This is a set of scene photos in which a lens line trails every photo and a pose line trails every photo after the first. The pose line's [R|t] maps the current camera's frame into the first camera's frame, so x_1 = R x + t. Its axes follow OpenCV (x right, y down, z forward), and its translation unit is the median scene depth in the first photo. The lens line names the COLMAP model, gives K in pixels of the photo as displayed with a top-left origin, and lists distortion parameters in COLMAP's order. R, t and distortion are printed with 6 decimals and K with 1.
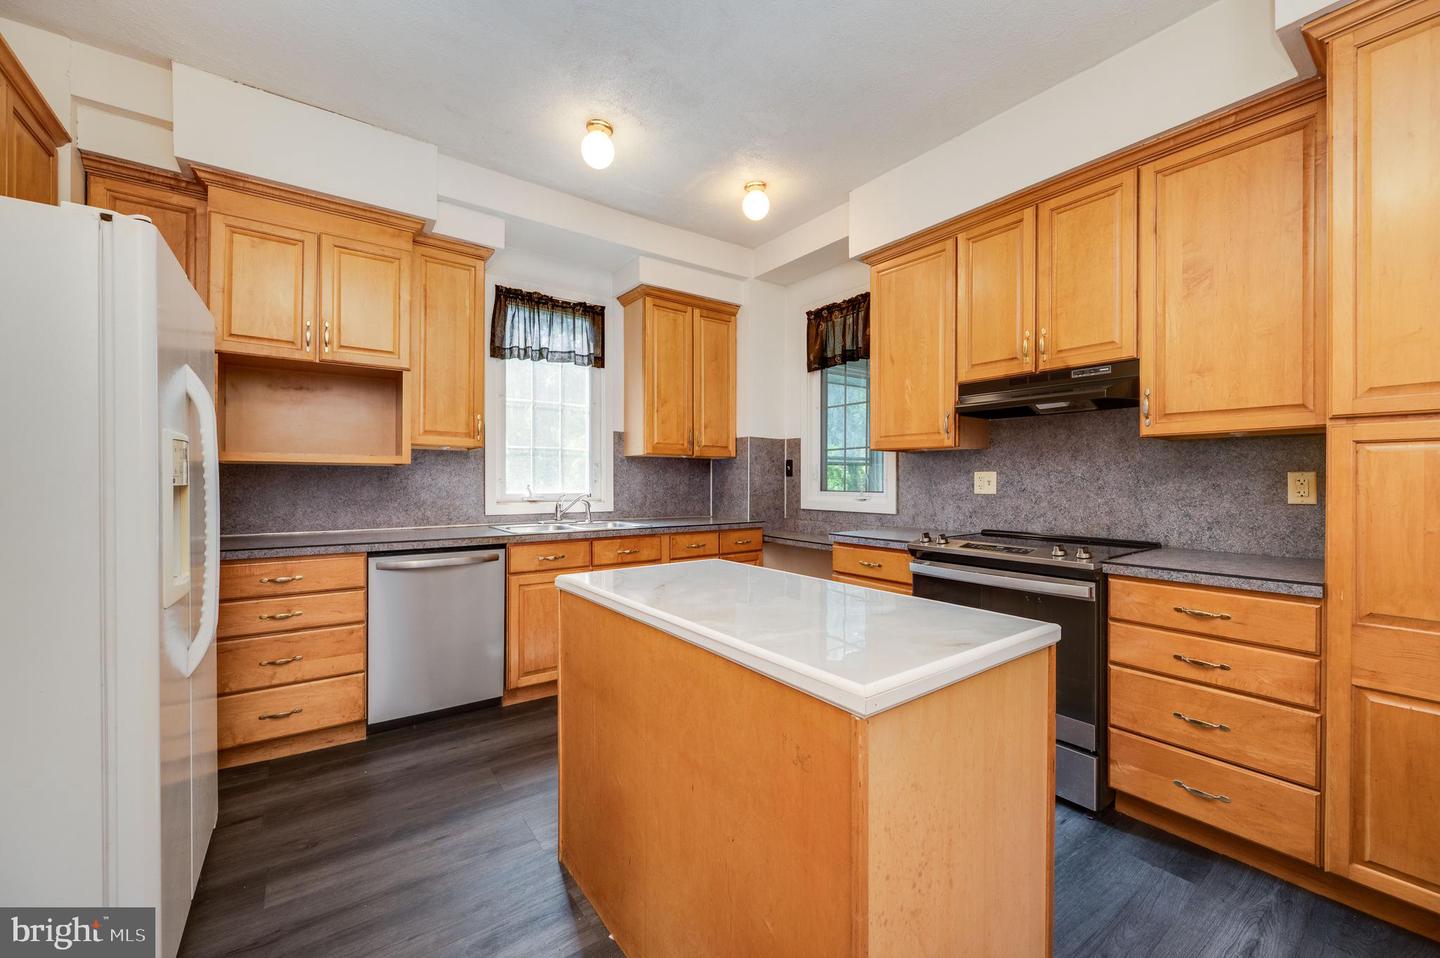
lens RADIAL K [[570.5, 0, 725.5], [0, 570.5, 478.0], [0, 0, 1]] dist [0.000146, -0.000027]
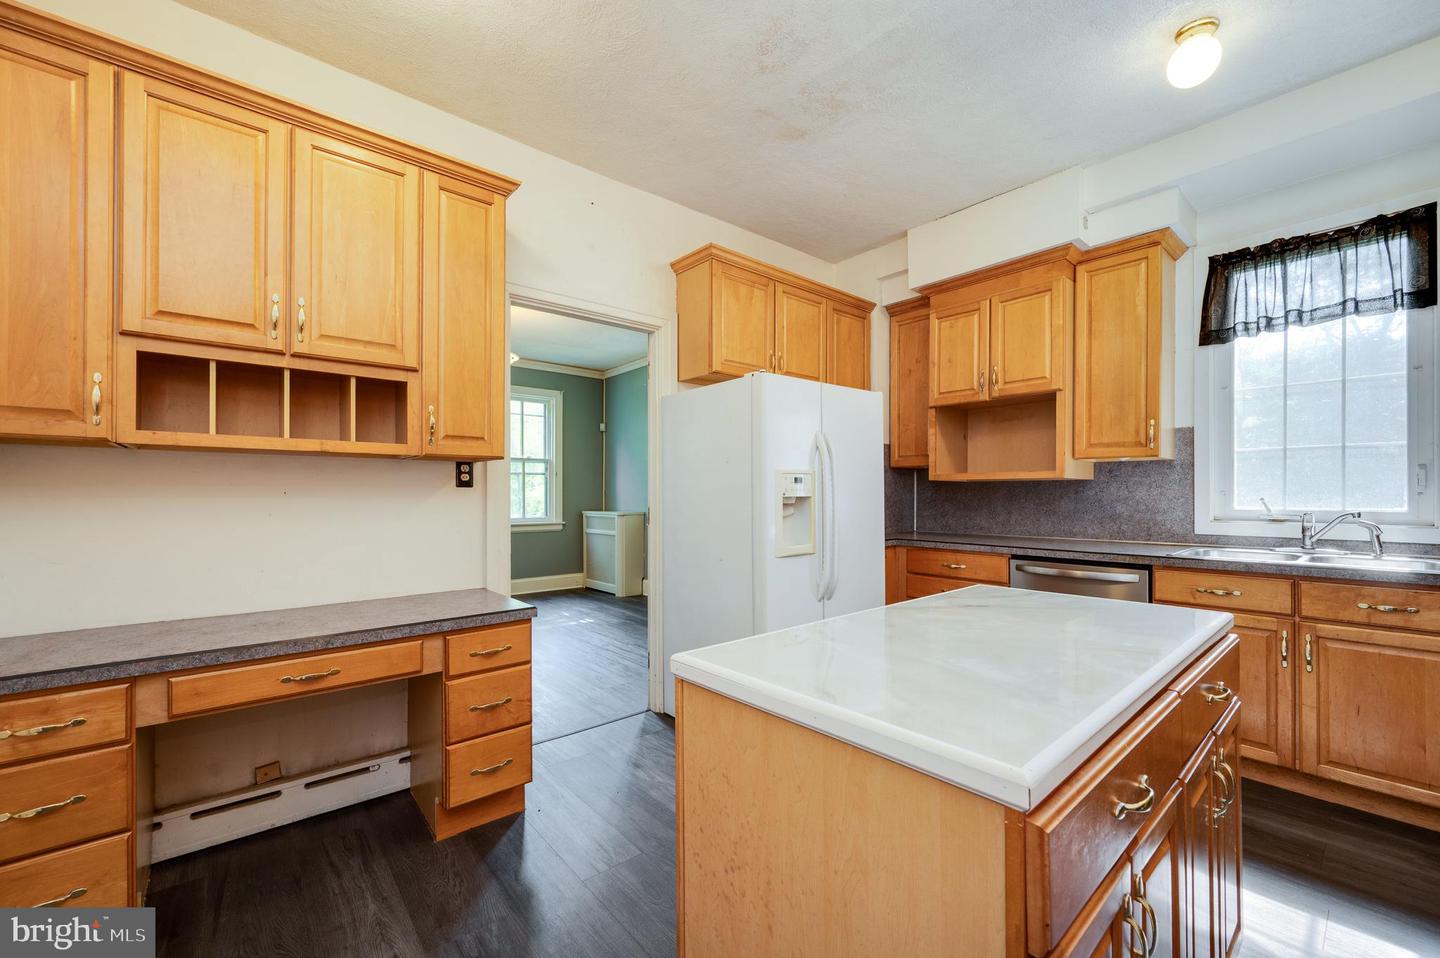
lens RADIAL K [[570.5, 0, 725.0], [0, 570.5, 489.8], [0, 0, 1]] dist [0.000146, -0.000027]
pose [[0.079278, -0.008509, -0.996816, 0.394451], [0.010503, 0.999915, -0.007700, -0.001178], [0.996797, -0.009859, 0.079361, 0.249535]]
